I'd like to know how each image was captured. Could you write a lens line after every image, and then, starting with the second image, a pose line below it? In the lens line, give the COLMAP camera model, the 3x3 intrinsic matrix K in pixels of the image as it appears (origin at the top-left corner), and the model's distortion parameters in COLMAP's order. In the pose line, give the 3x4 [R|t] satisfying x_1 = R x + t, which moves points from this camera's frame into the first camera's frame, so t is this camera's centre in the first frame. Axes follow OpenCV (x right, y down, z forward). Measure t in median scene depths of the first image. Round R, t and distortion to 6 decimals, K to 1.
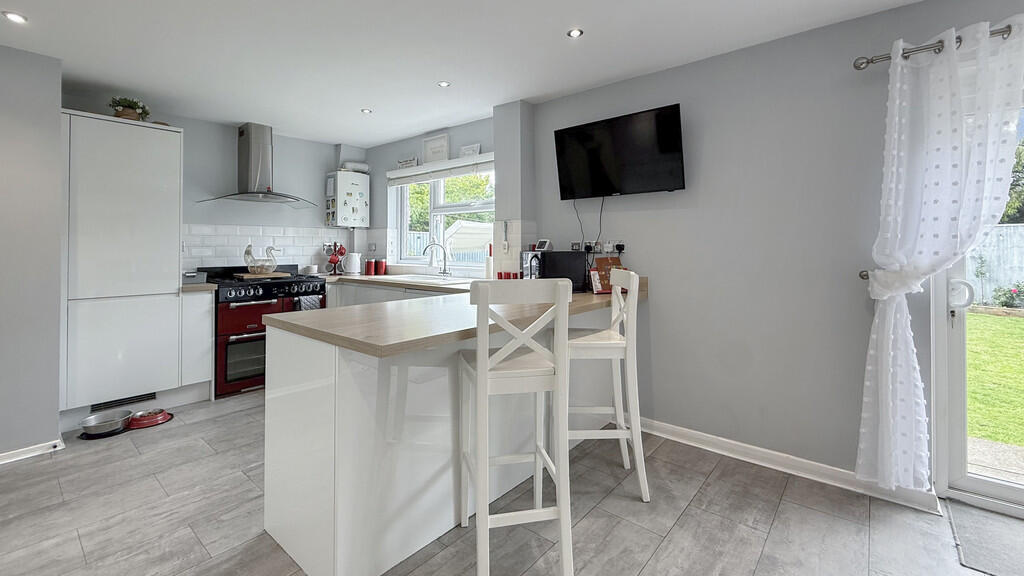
lens RADIAL K [[437.1, 0, 499.5], [0, 437.1, 240.7], [0, 0, 1]] dist [0.001330, 0.000150]
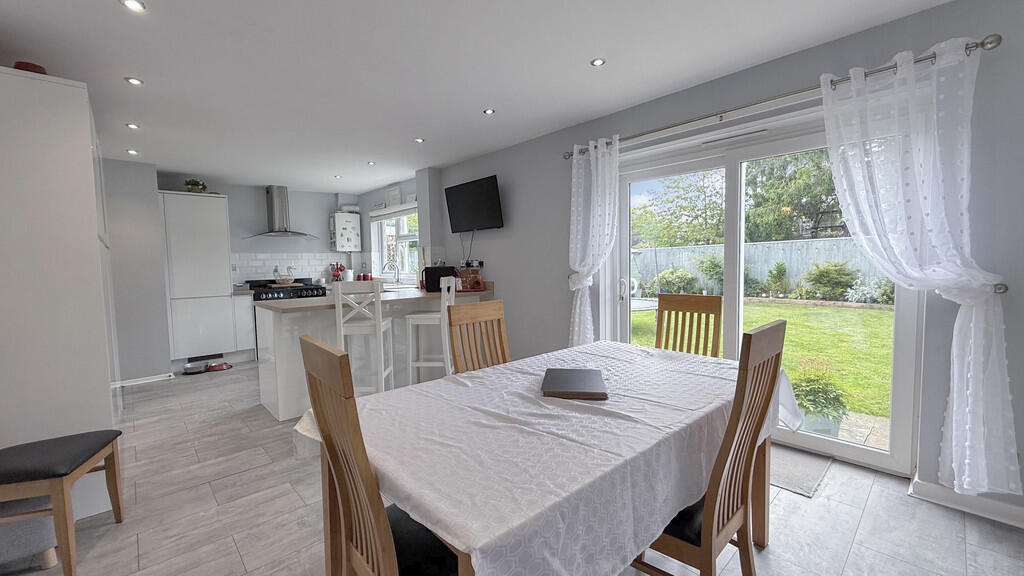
lens RADIAL K [[414.4, 0, 506.7], [0, 414.4, 287.0], [0, 0, 1]] dist [-0.000936, 0.000068]
pose [[0.993280, -0.013790, -0.114907, 0.446637], [0.022710, 0.996797, 0.076684, -0.010151], [0.113482, -0.078778, 0.990412, -0.402641]]
